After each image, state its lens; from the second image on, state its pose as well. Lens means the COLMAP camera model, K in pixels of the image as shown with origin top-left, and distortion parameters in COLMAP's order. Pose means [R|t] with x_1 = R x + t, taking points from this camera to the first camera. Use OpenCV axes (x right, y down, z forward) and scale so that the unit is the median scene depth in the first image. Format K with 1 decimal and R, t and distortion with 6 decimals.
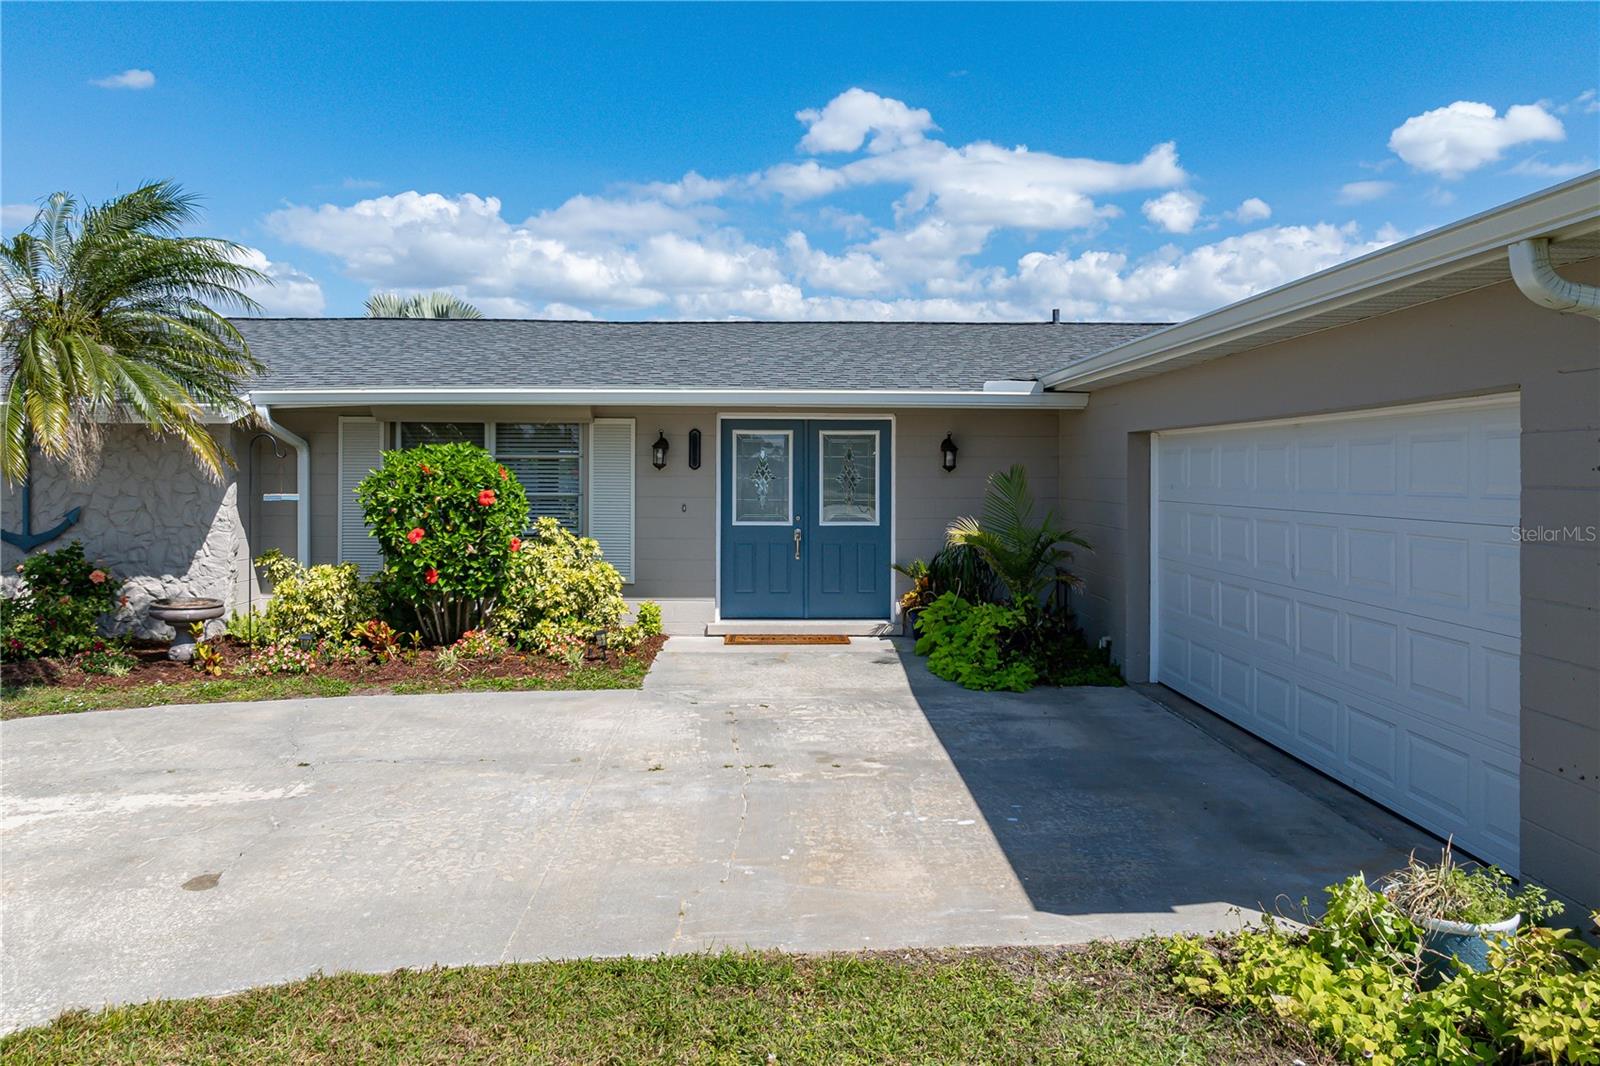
lens RADIAL K [[1077.7, 0, 804.1], [0, 1077.7, 461.9], [0, 0, 1]] dist [-0.023787, 0.002005]
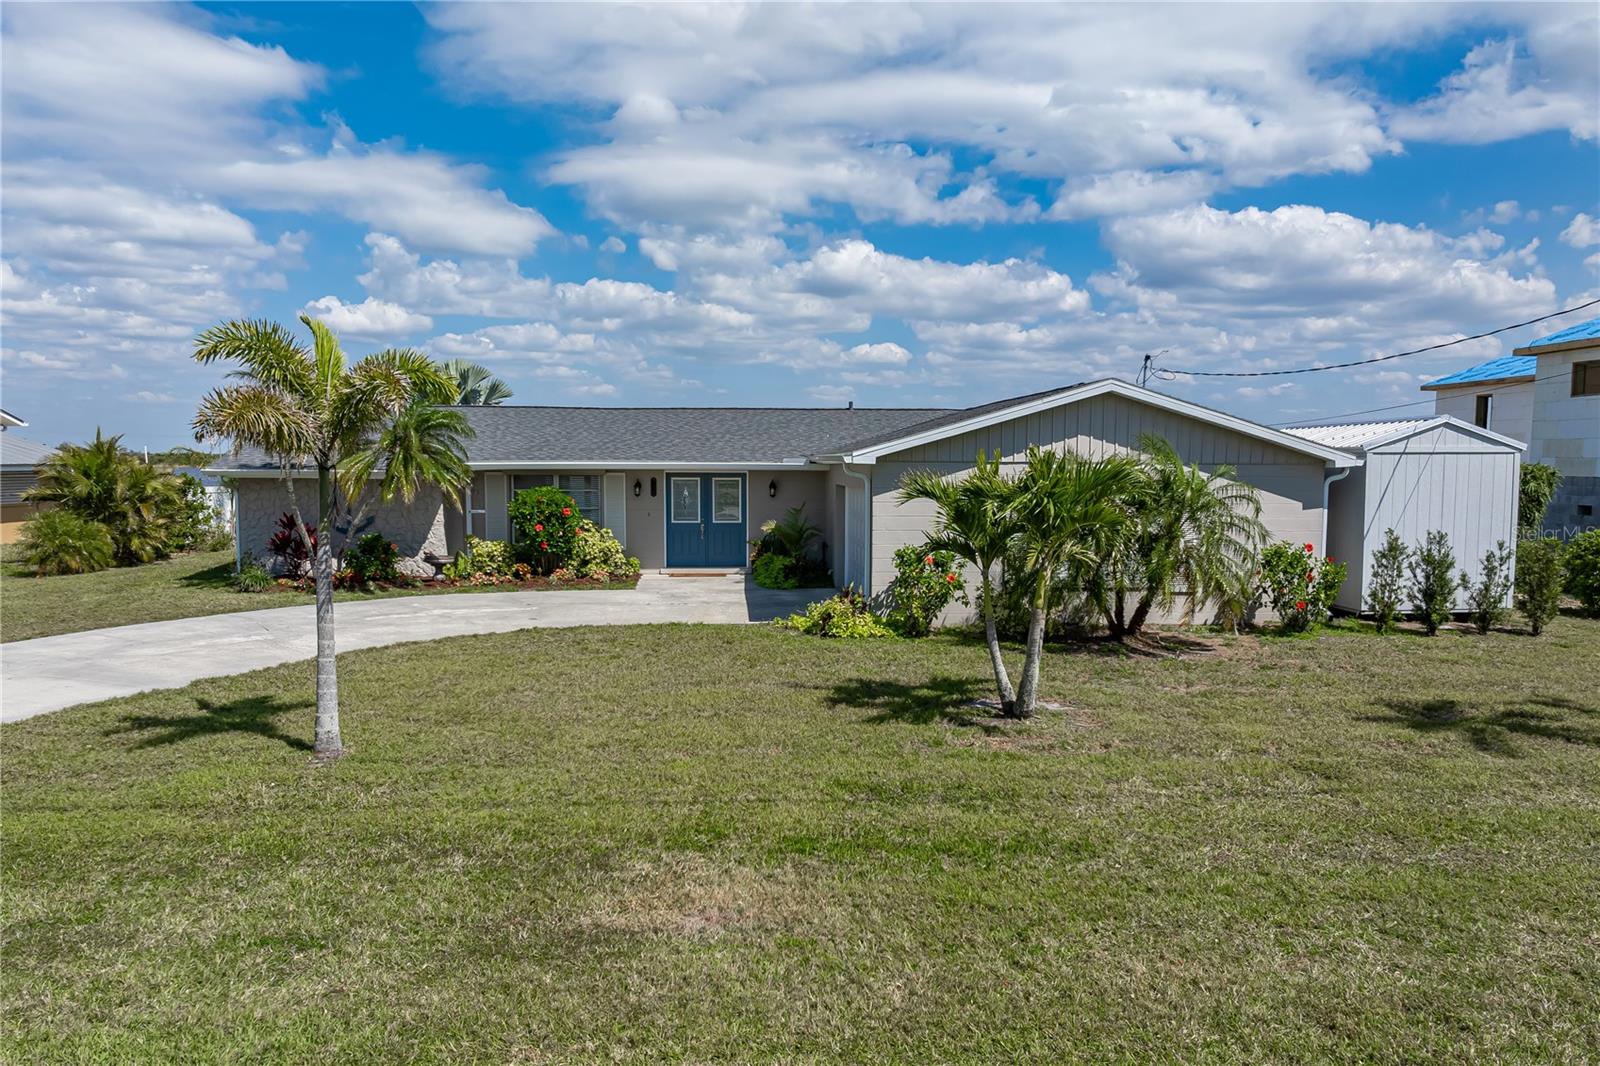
lens RADIAL K [[1145.4, 0, 802.9], [0, 1145.4, 557.6], [0, 0, 1]] dist [-0.011624, -0.001979]
pose [[0.998709, -0.004808, 0.050573, 0.084415], [0.000117, 0.995726, 0.092358, -0.088534], [-0.050801, -0.092233, 0.994441, -1.380330]]
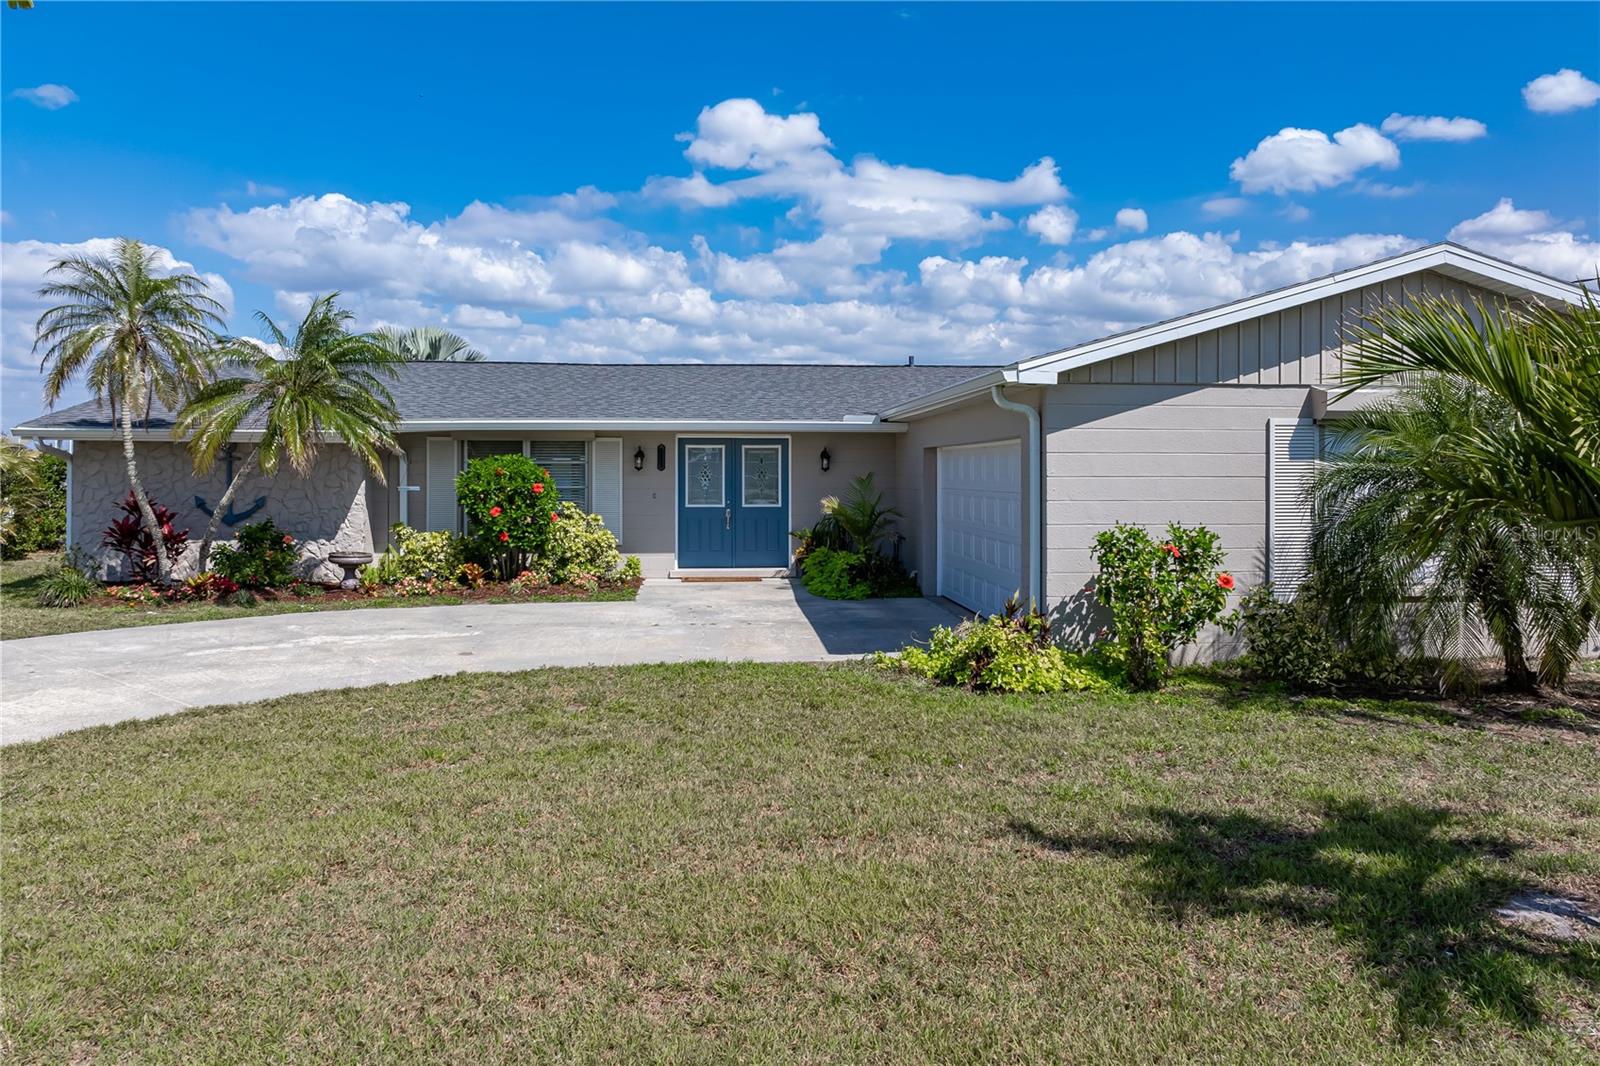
lens RADIAL K [[1077.7, 0, 804.1], [0, 1077.7, 461.9], [0, 0, 1]] dist [-0.023787, 0.002005]
pose [[0.997908, -0.003028, 0.064579, 0.003354], [0.003081, 0.999995, -0.000723, -0.004184], [-0.064577, 0.000921, 0.997912, -0.598360]]
